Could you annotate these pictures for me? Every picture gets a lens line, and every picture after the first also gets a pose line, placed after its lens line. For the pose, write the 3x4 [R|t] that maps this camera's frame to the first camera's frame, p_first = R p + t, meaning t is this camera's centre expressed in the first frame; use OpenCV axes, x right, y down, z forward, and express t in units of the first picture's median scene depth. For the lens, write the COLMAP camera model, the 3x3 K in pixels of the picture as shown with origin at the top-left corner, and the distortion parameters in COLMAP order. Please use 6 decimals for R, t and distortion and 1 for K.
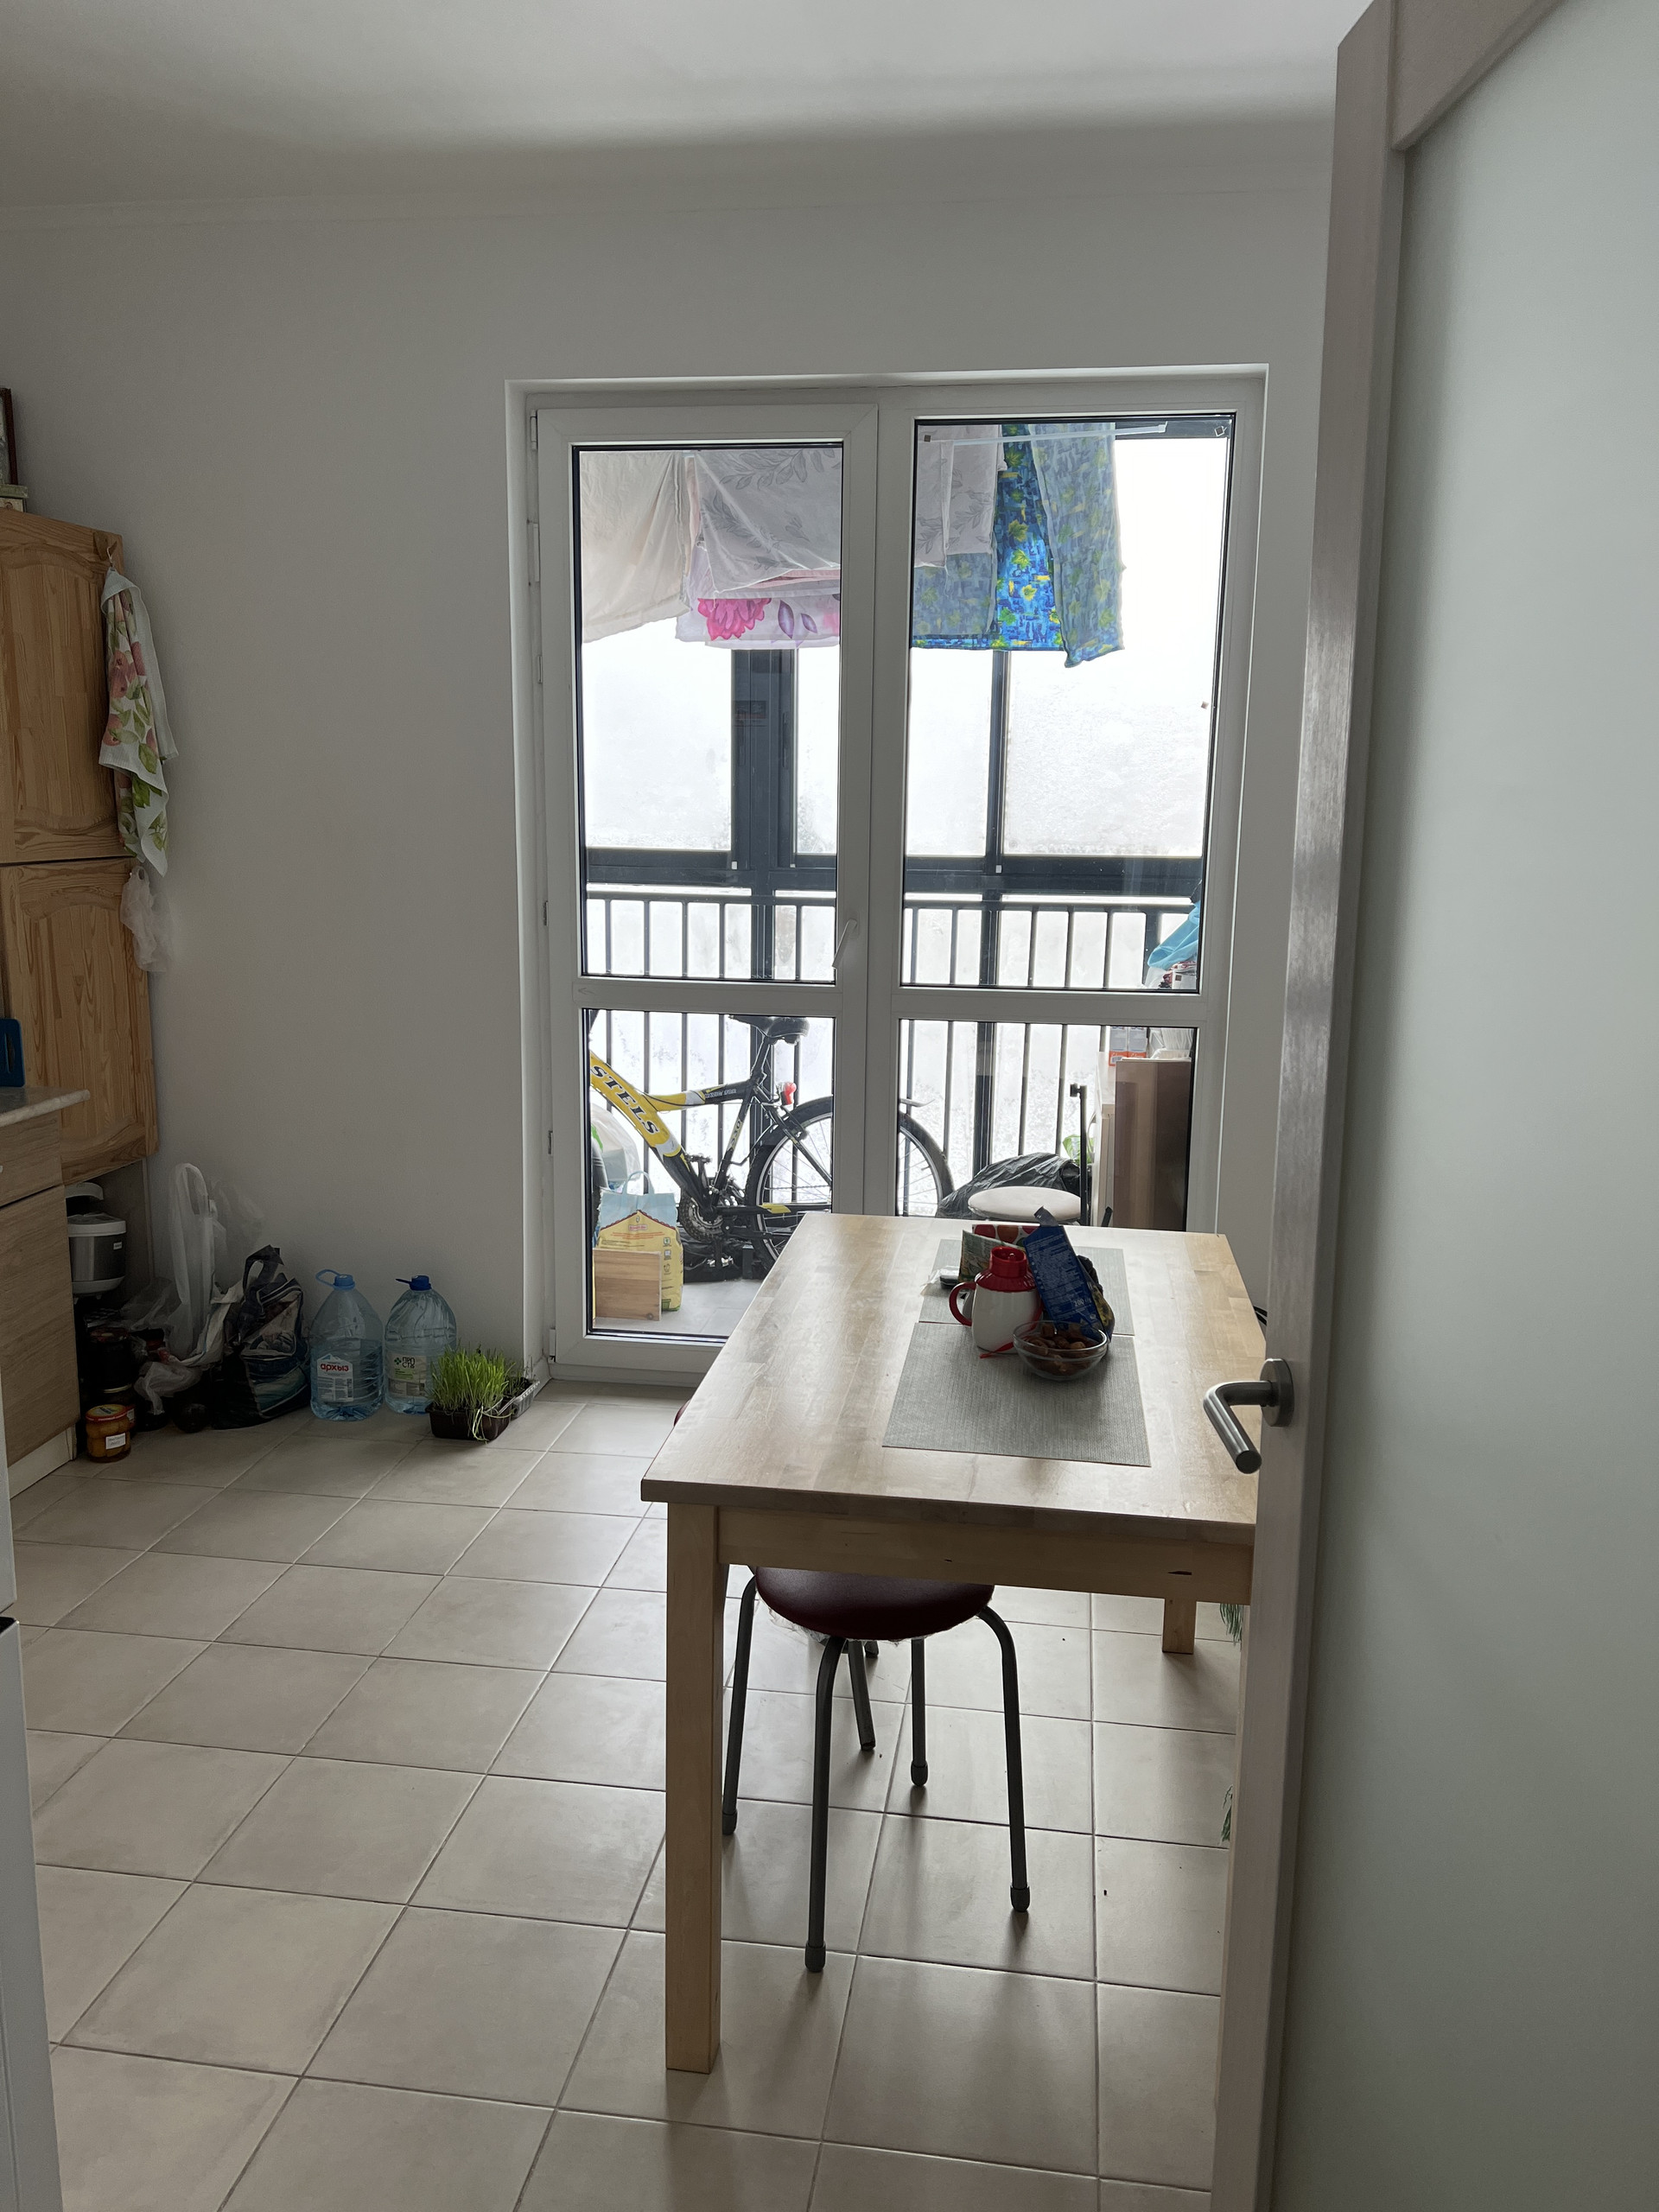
lens RADIAL K [[1689.8, 0, 837.6], [0, 1689.8, 1128.6], [0, 0, 1]] dist [0.047568, -0.025178]
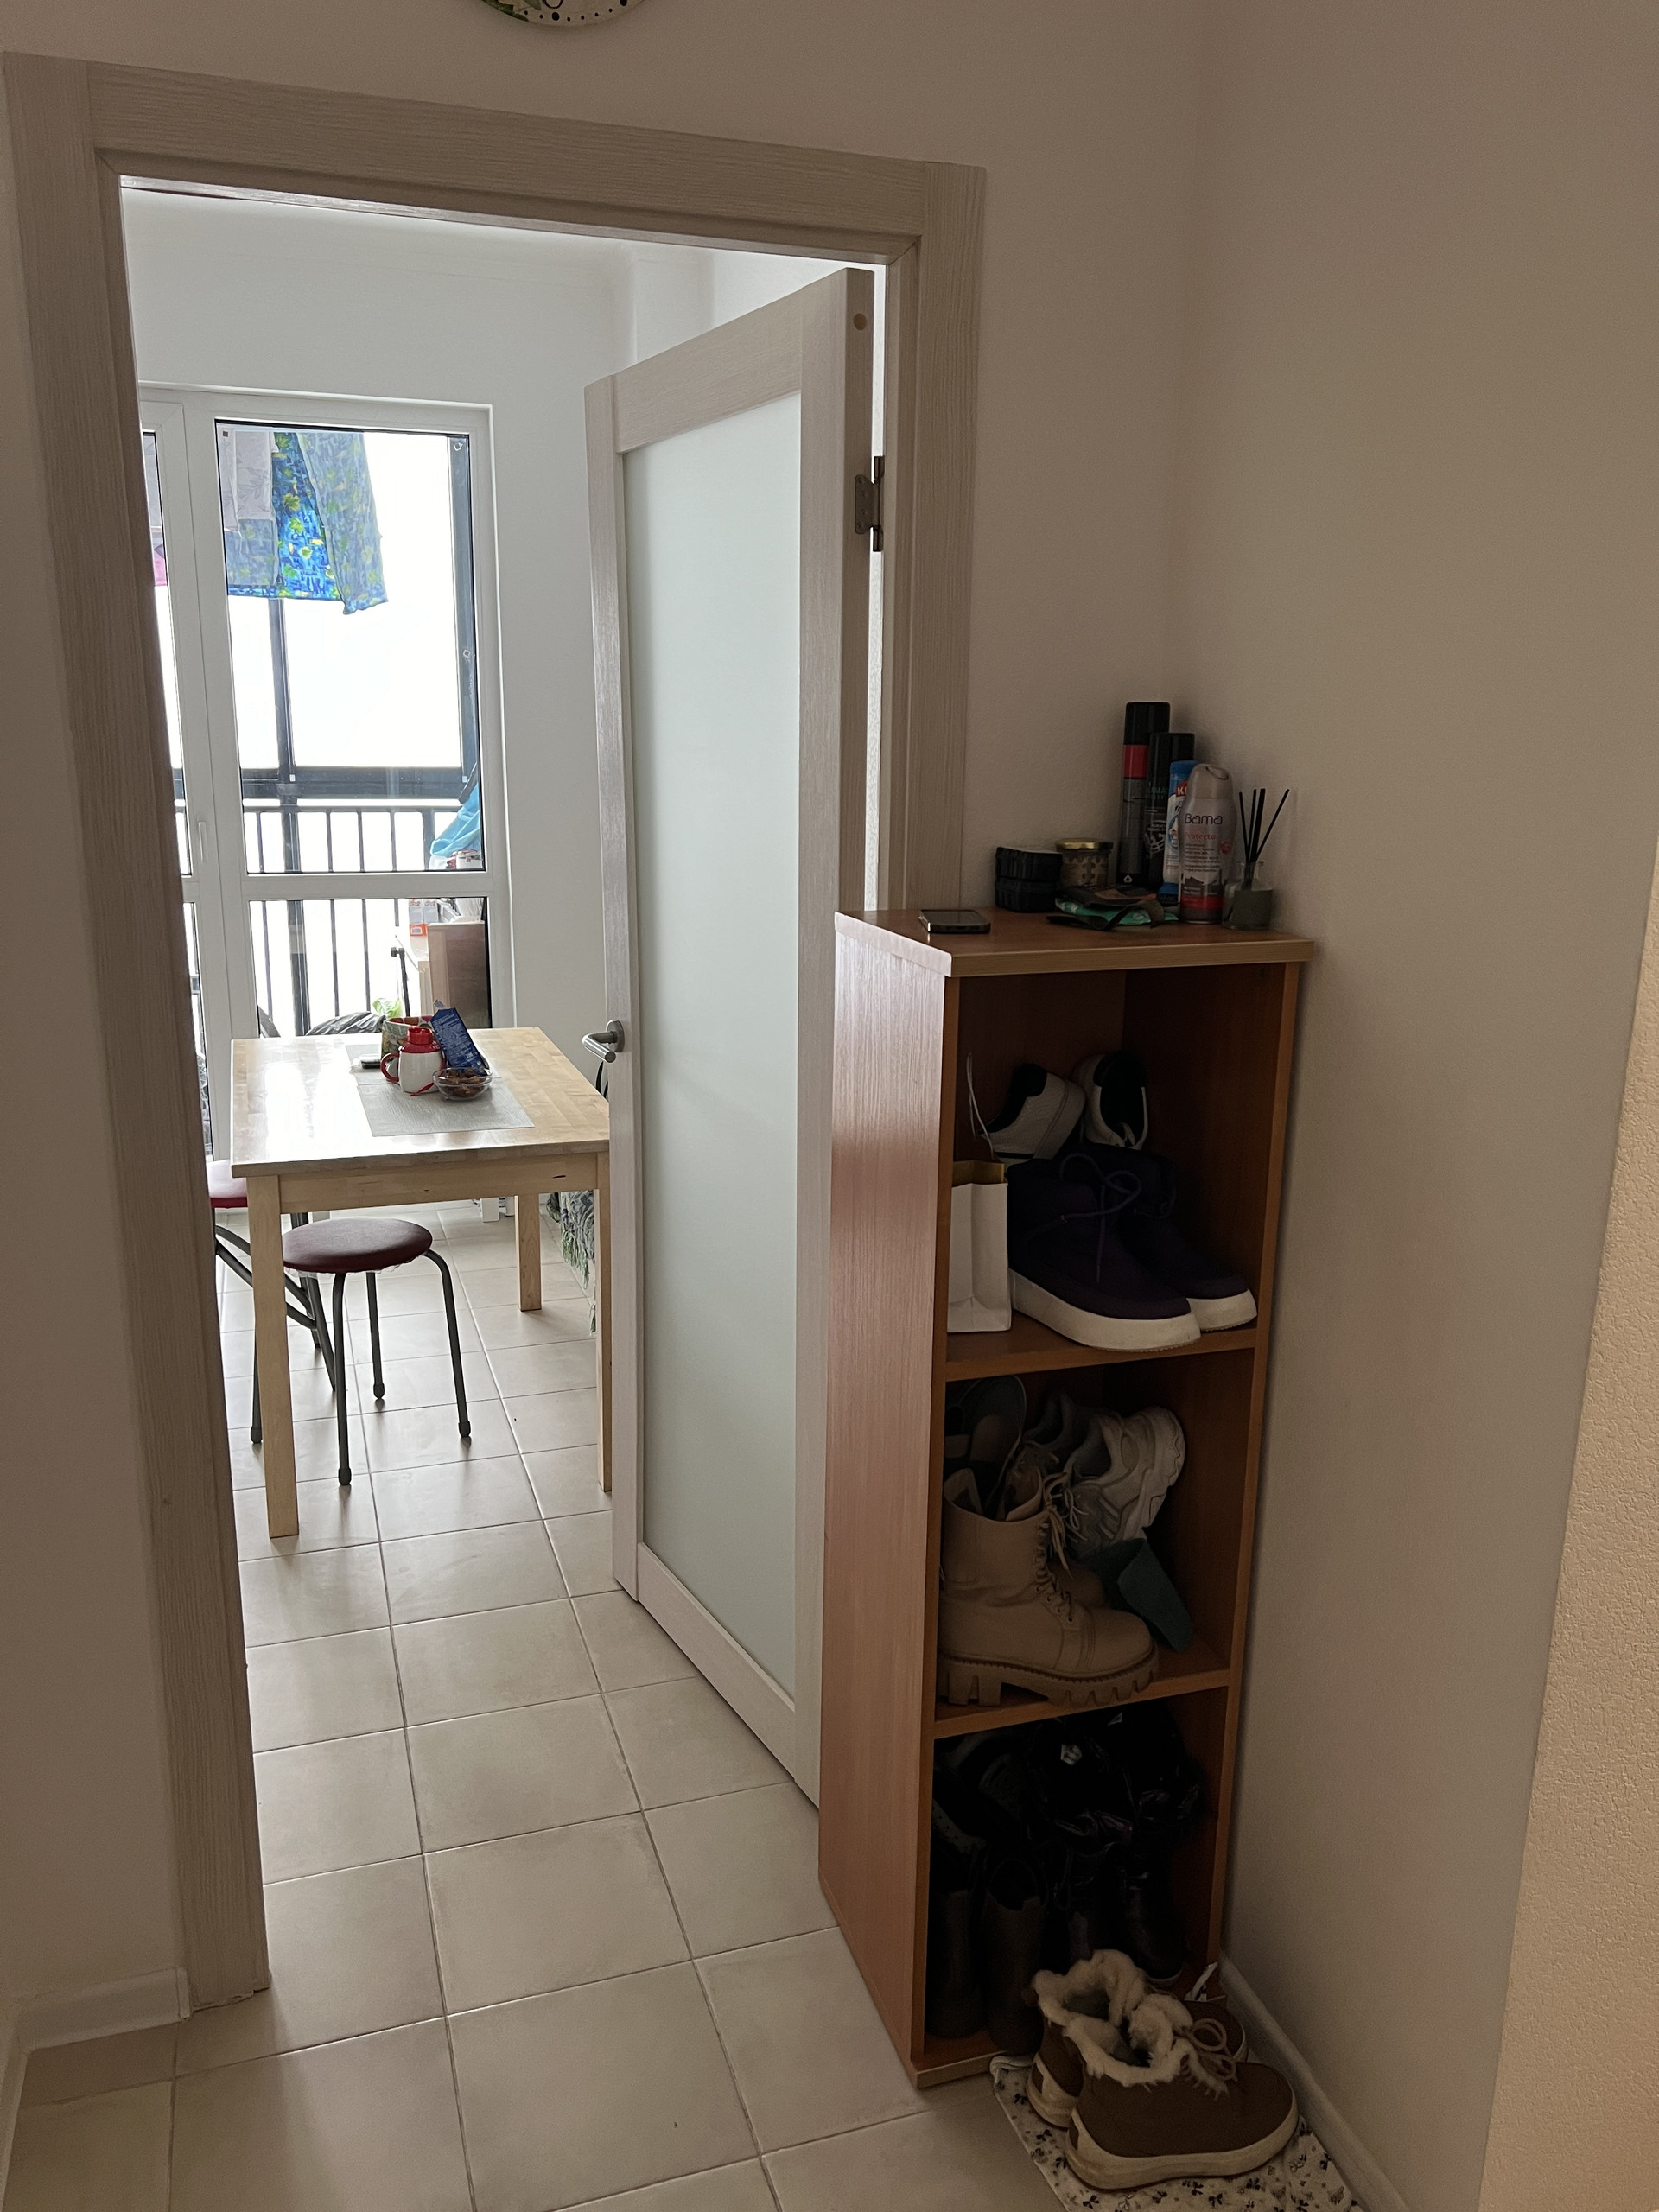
lens RADIAL K [[1689.8, 0, 839.6], [0, 1689.8, 1101.4], [0, 0, 1]] dist [0.047568, -0.025178]
pose [[0.895183, -0.101285, 0.434038, -0.118530], [0.083407, 0.994702, 0.060094, 0.038607], [-0.437825, -0.017593, 0.898888, -0.289472]]
